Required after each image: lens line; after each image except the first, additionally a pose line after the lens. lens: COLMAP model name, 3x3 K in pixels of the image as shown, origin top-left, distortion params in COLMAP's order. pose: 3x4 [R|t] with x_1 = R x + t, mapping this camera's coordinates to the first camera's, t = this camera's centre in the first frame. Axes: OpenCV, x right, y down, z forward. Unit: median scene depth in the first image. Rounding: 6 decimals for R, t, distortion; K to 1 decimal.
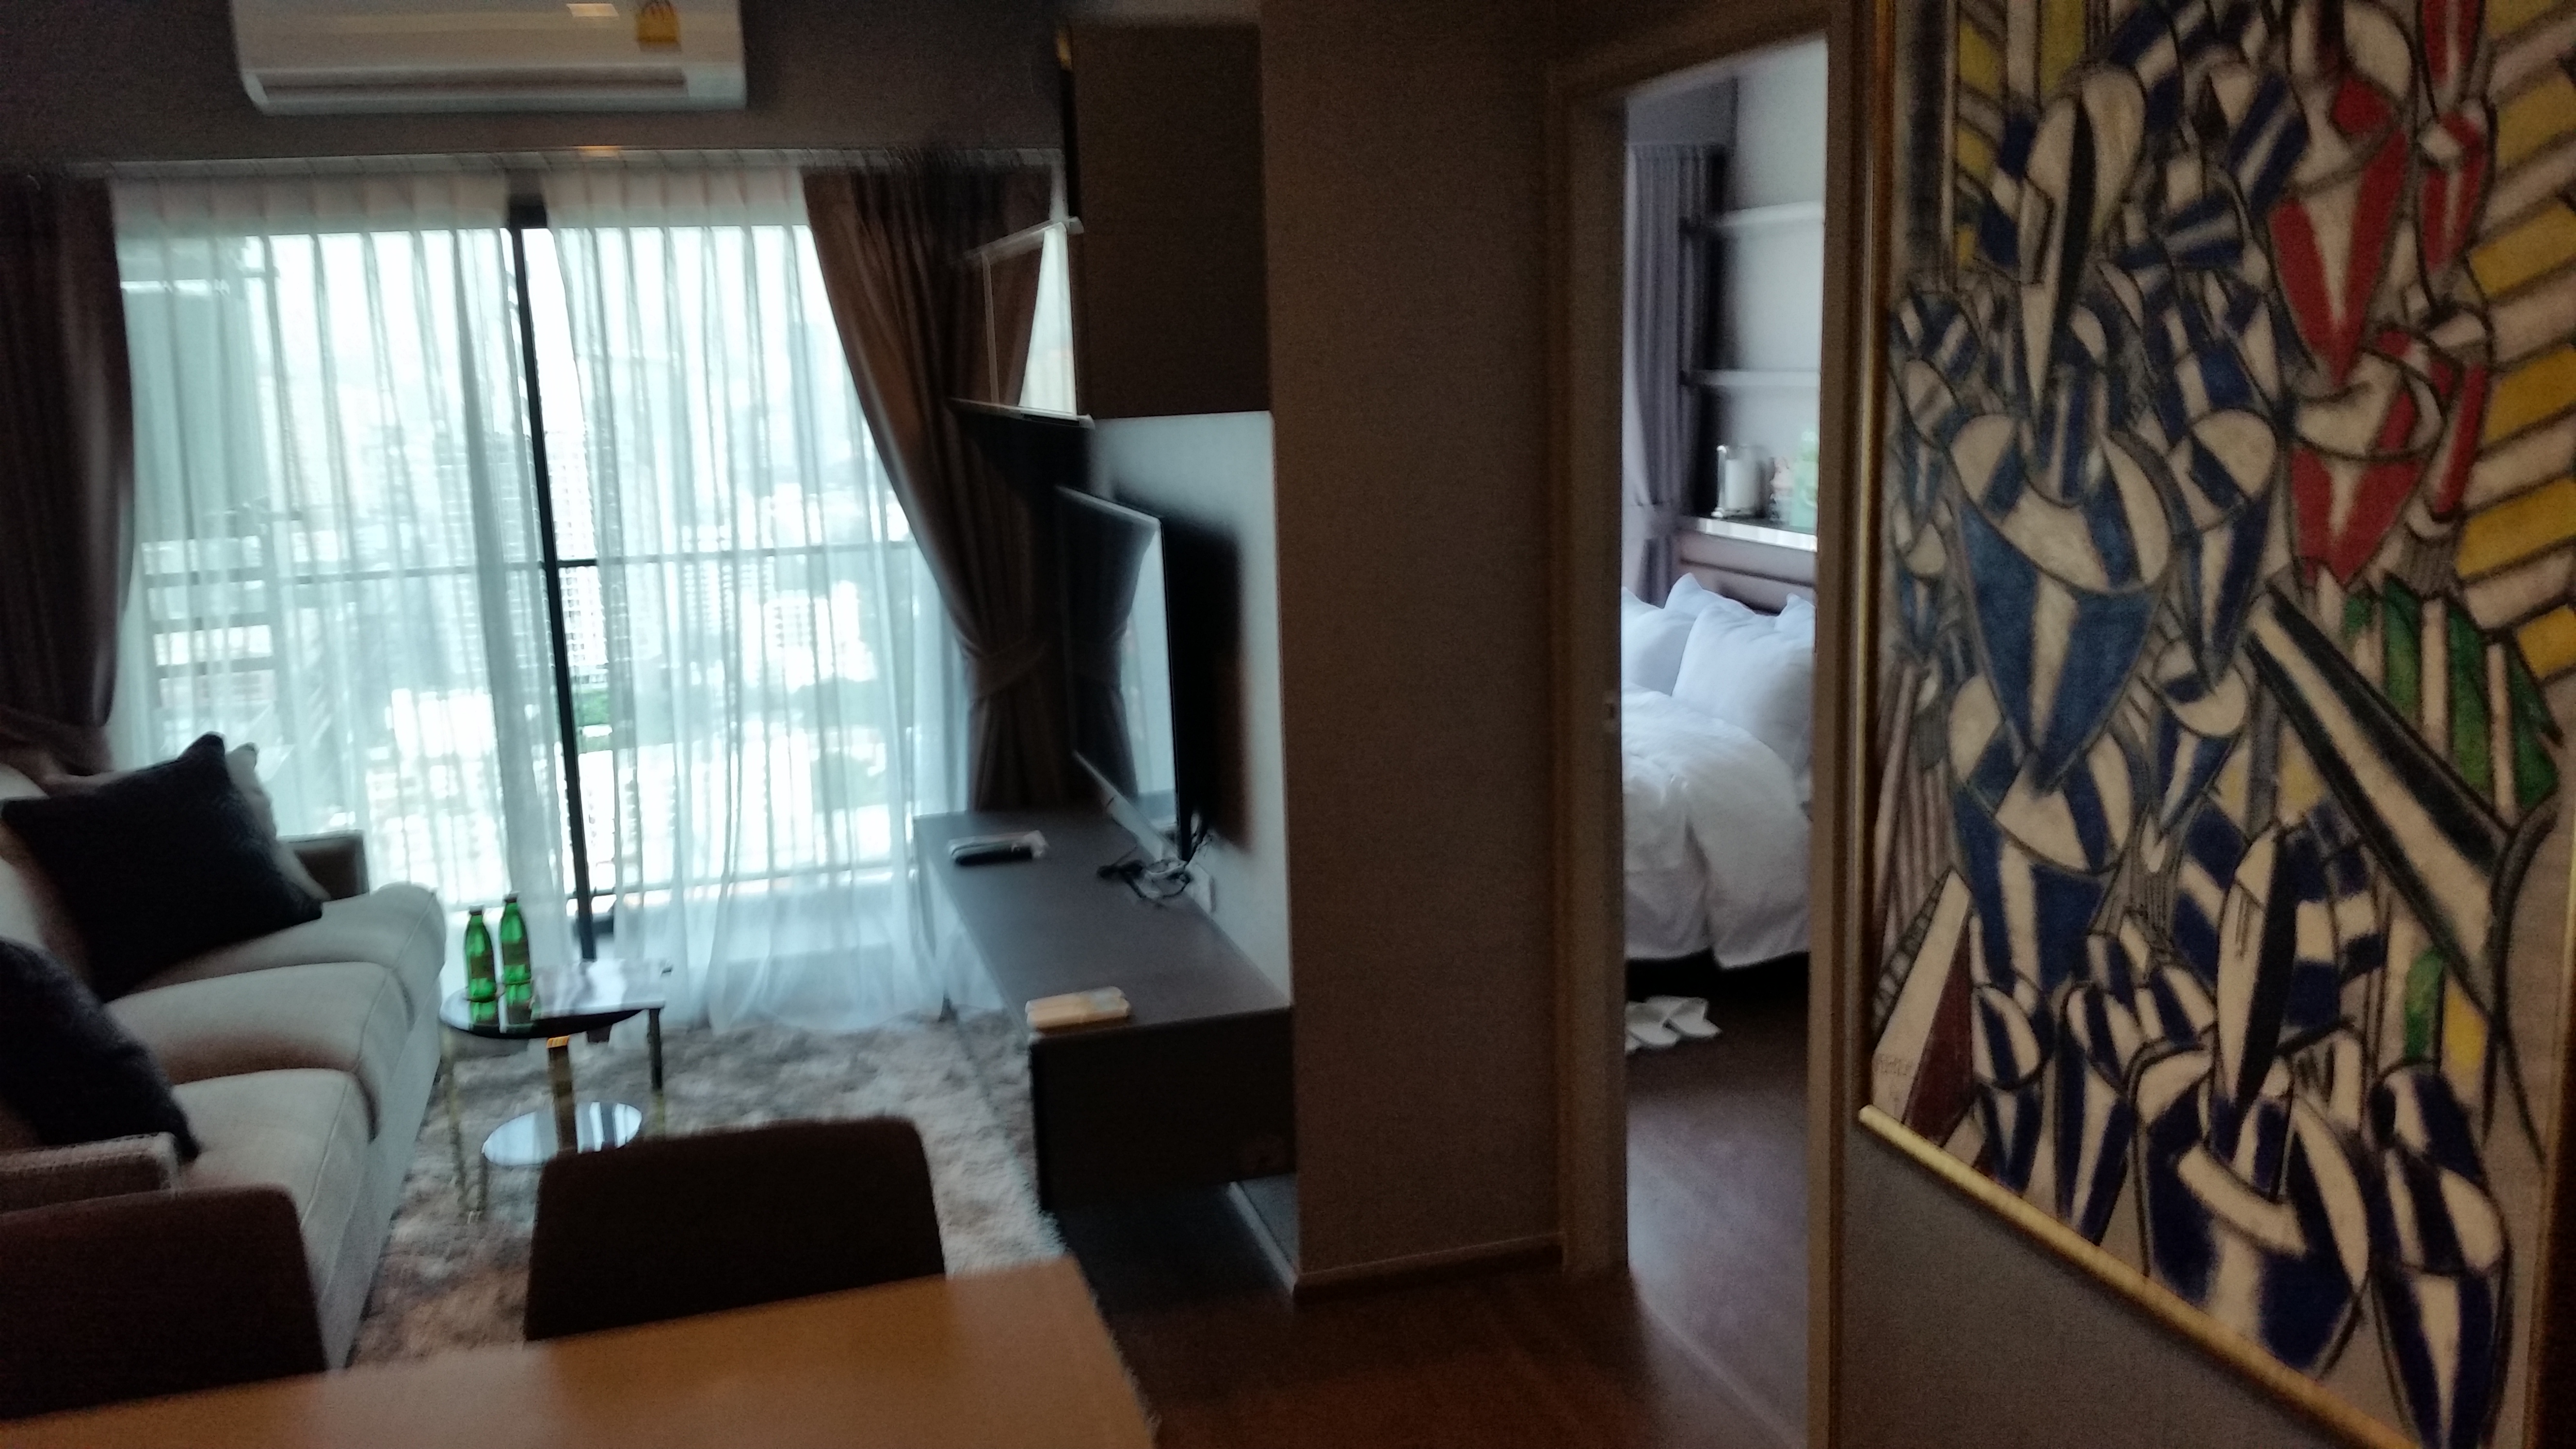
lens RADIAL K [[2127.2, 0, 1288.0], [0, 2127.2, 724.5], [0, 0, 1]] dist [0.006275, 0.003319]
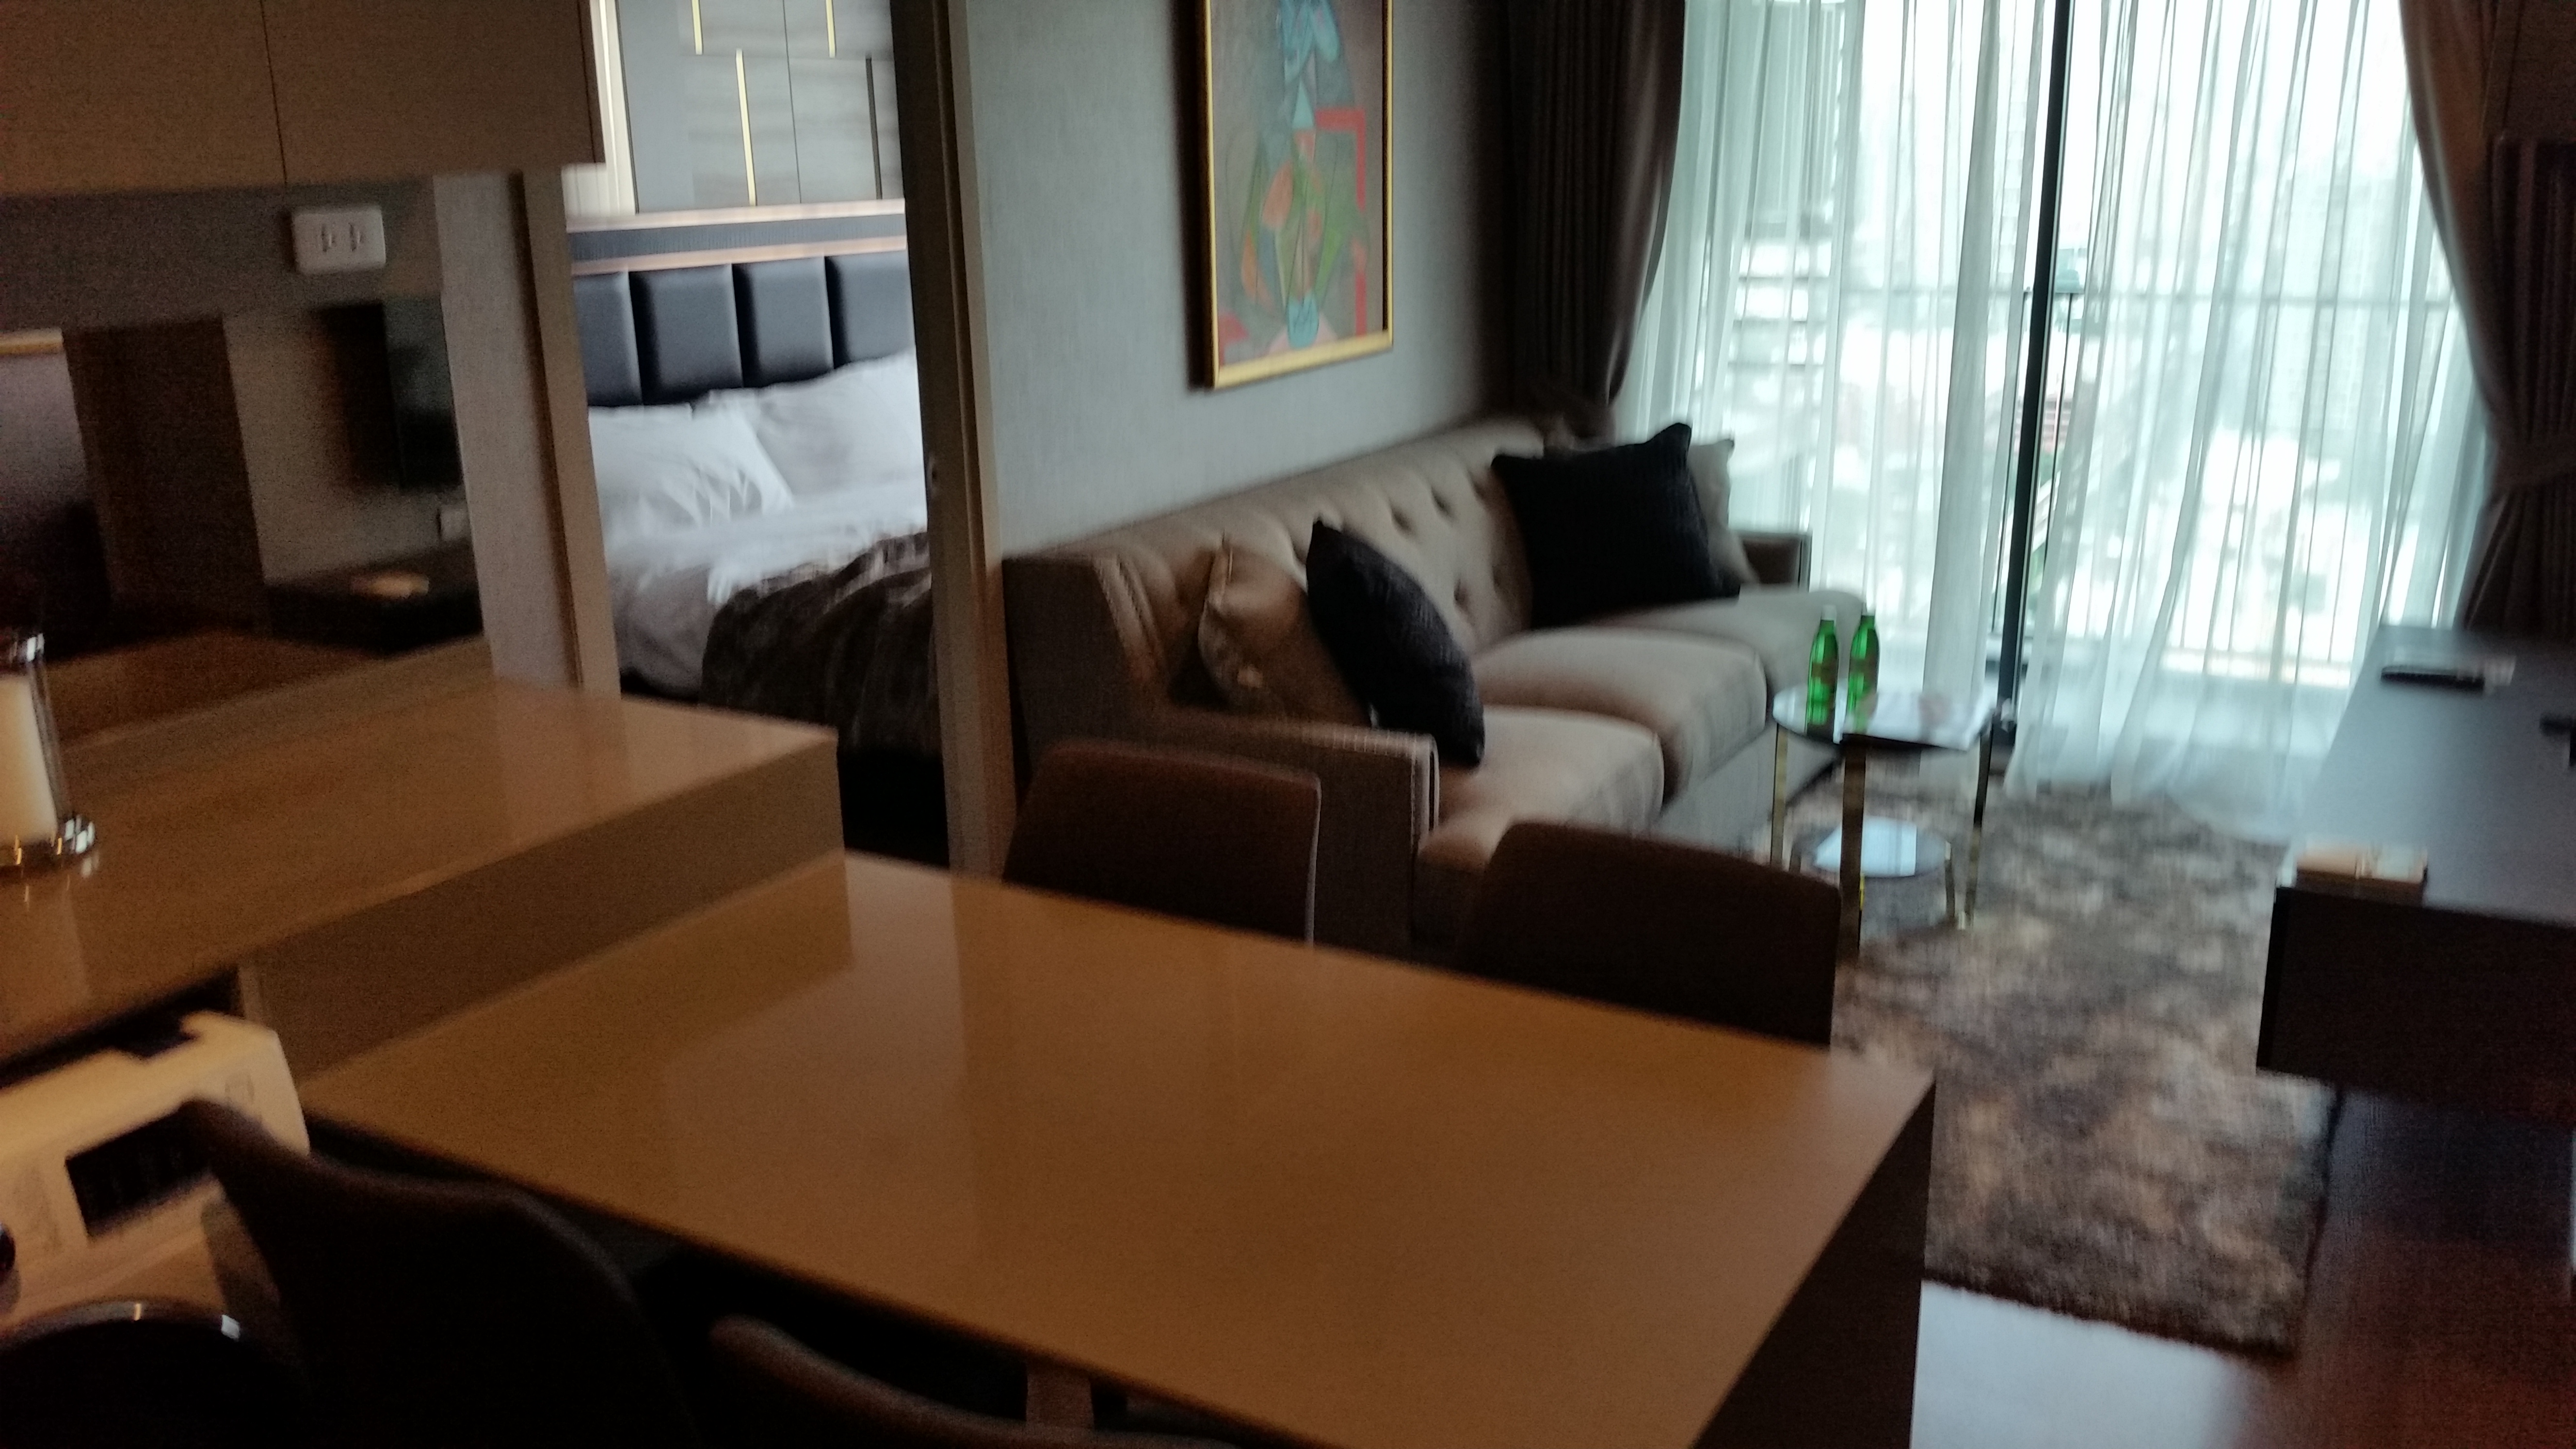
lens RADIAL K [[2127.2, 0, 1288.0], [0, 2127.2, 724.5], [0, 0, 1]] dist [0.006275, 0.003319]
pose [[0.647624, 0.225167, -0.727931, 0.181906], [-0.131785, 0.974042, 0.184049, -0.016344], [0.750477, -0.023264, 0.660487, 0.086475]]
